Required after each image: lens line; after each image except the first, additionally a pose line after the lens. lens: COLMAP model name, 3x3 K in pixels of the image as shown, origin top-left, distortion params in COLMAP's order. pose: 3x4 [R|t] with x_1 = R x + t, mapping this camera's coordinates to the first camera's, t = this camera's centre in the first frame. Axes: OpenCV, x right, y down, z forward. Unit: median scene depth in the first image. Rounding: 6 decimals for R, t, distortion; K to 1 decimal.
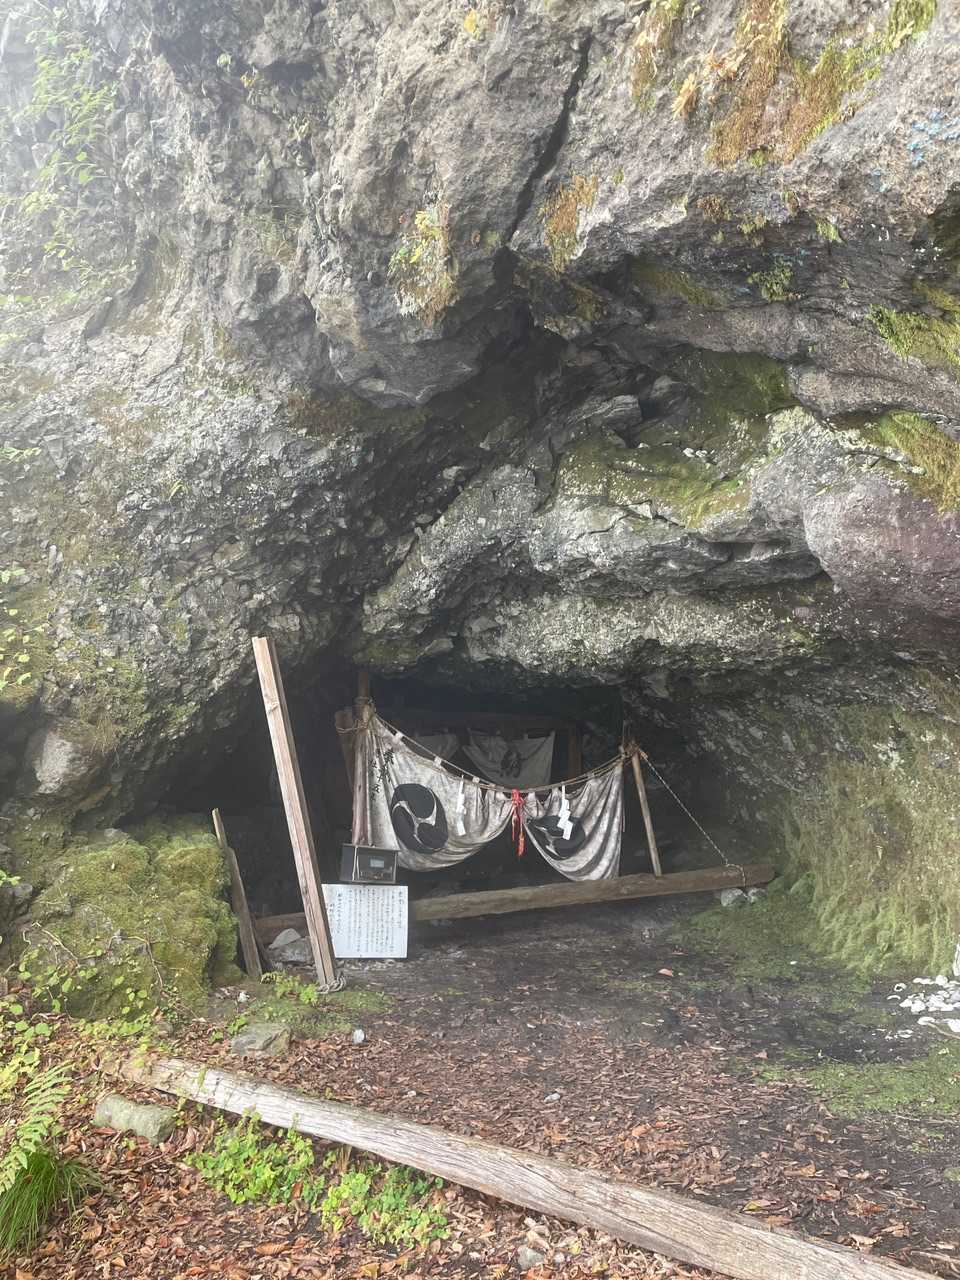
lens RADIAL K [[980.3, 0, 480.0], [0, 980.3, 640.0], [0, 0, 1]] dist [0.090752, -0.124676]
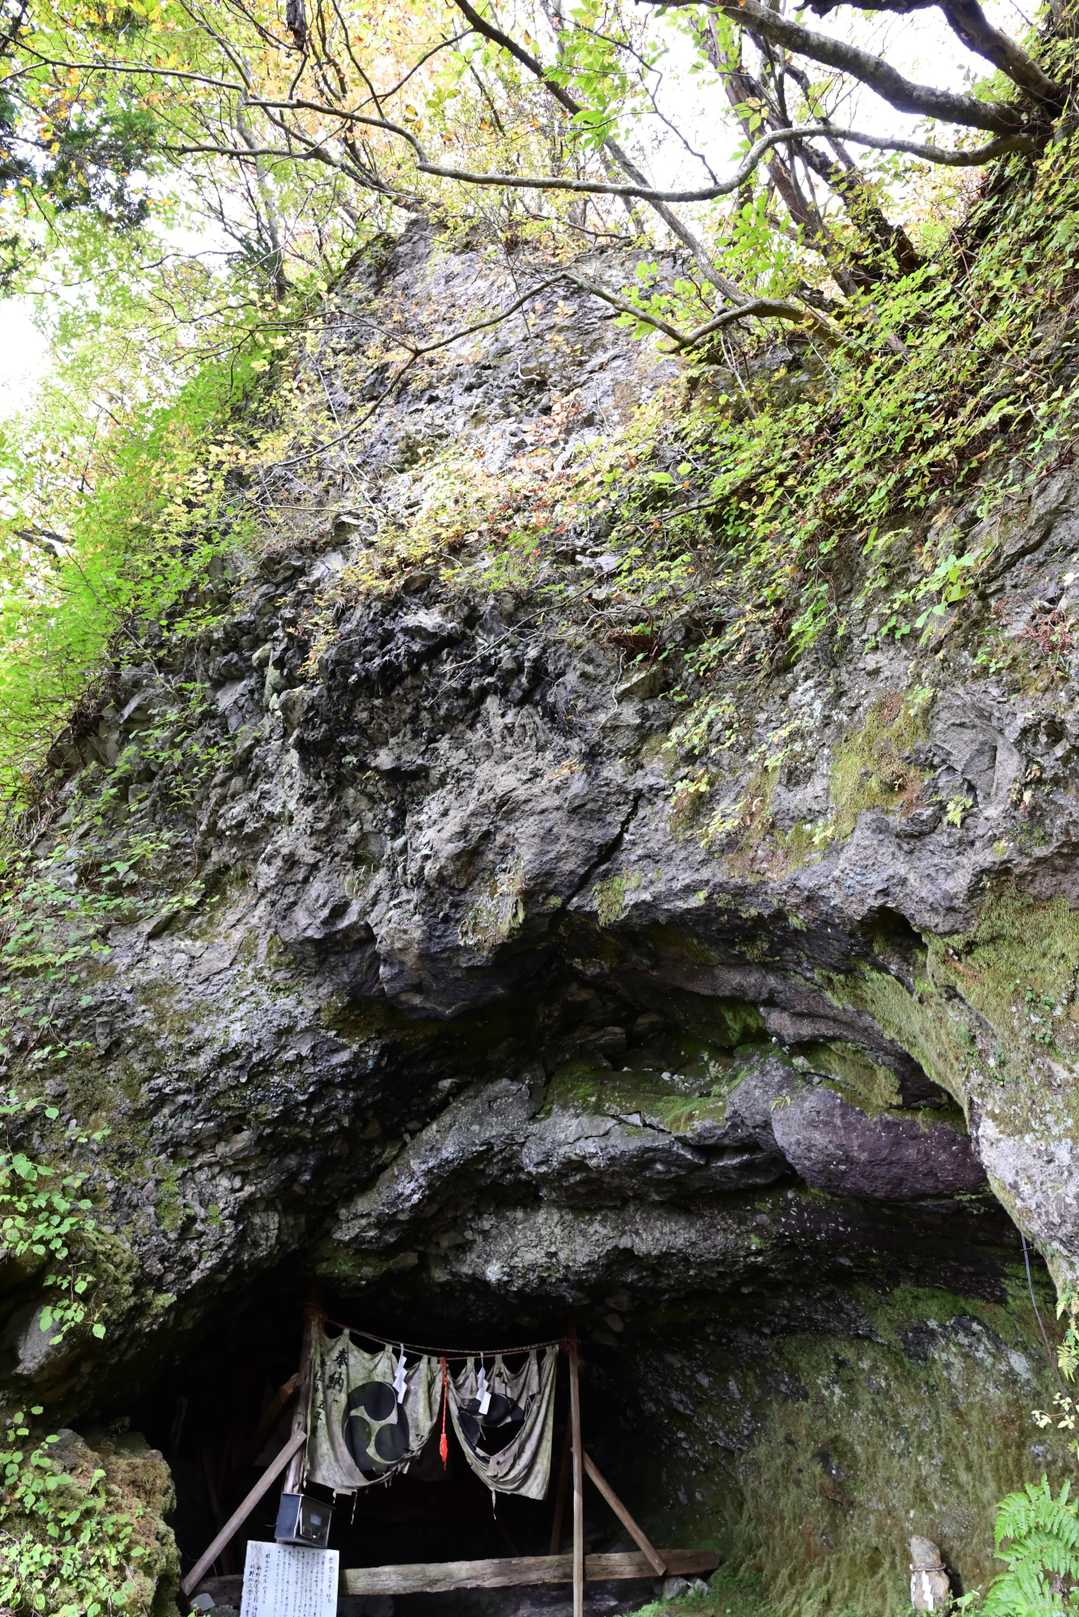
lens RADIAL K [[1068.6, 0, 539.5], [0, 1068.6, 808.5], [0, 0, 1]] dist [-0.007879, -0.000581]
pose [[0.982319, 0.123406, 0.140786, -0.164734], [-0.046602, 0.889509, -0.454535, 0.119532], [-0.181323, 0.439937, 0.879533, -0.273871]]
